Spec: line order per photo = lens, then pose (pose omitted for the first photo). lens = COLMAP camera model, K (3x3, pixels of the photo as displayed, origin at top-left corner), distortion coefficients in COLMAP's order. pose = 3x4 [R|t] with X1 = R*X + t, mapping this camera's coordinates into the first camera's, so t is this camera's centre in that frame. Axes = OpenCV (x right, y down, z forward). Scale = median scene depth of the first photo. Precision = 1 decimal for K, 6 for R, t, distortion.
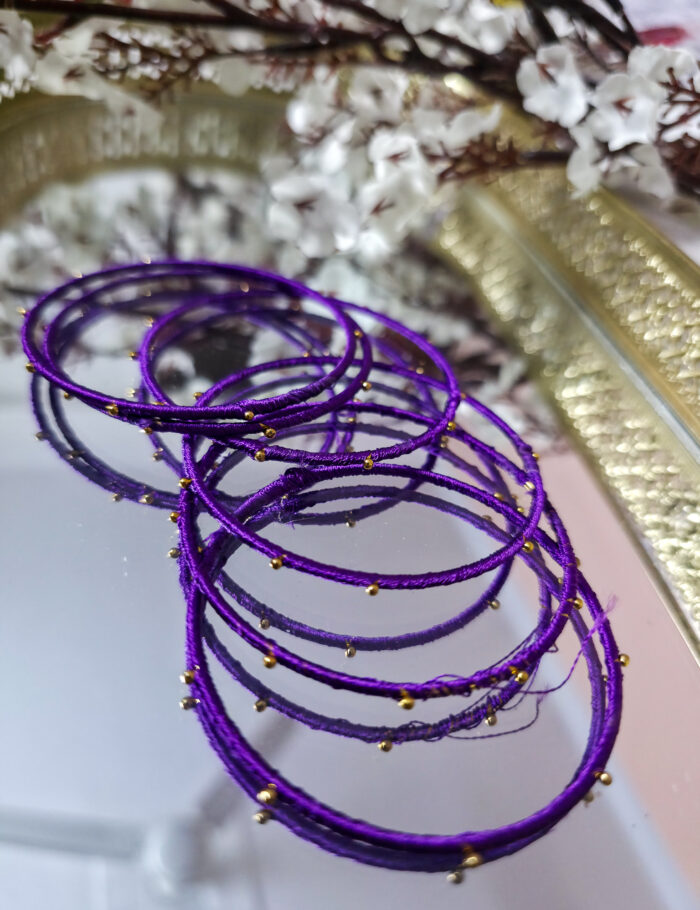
lens RADIAL K [[735.6, 0, 355.5], [0, 735.6, 442.9], [0, 0, 1]] dist [-0.066471, -0.005279]
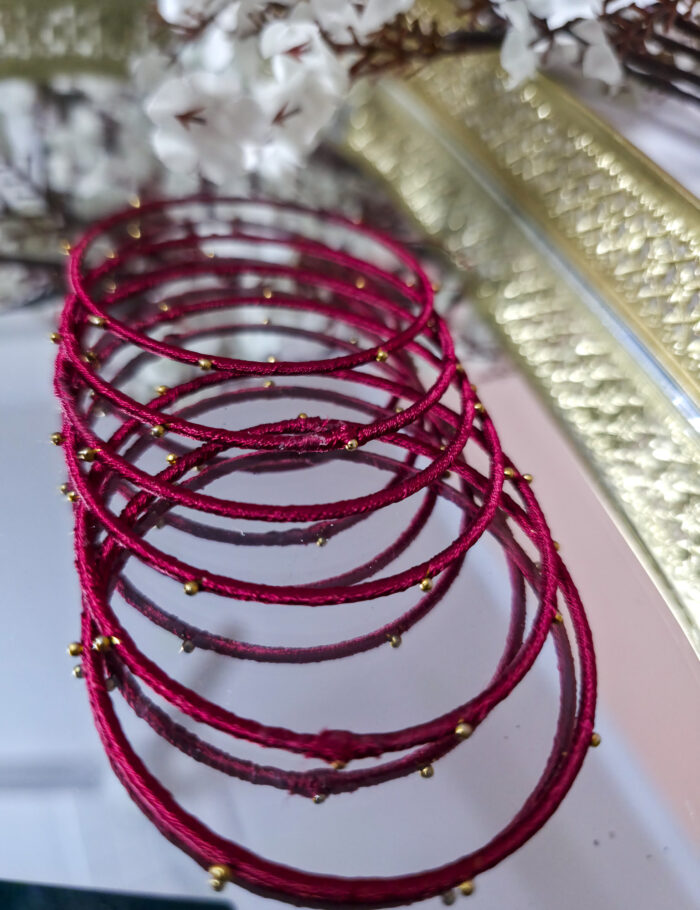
lens RADIAL K [[735.6, 0, 346.2], [0, 735.6, 453.9], [0, 0, 1]] dist [-0.066471, -0.005279]
pose [[0.990806, -0.102421, 0.088388, -0.005552], [0.087484, 0.983414, 0.158881, -0.066802], [-0.103195, -0.149688, 0.983333, 0.125125]]
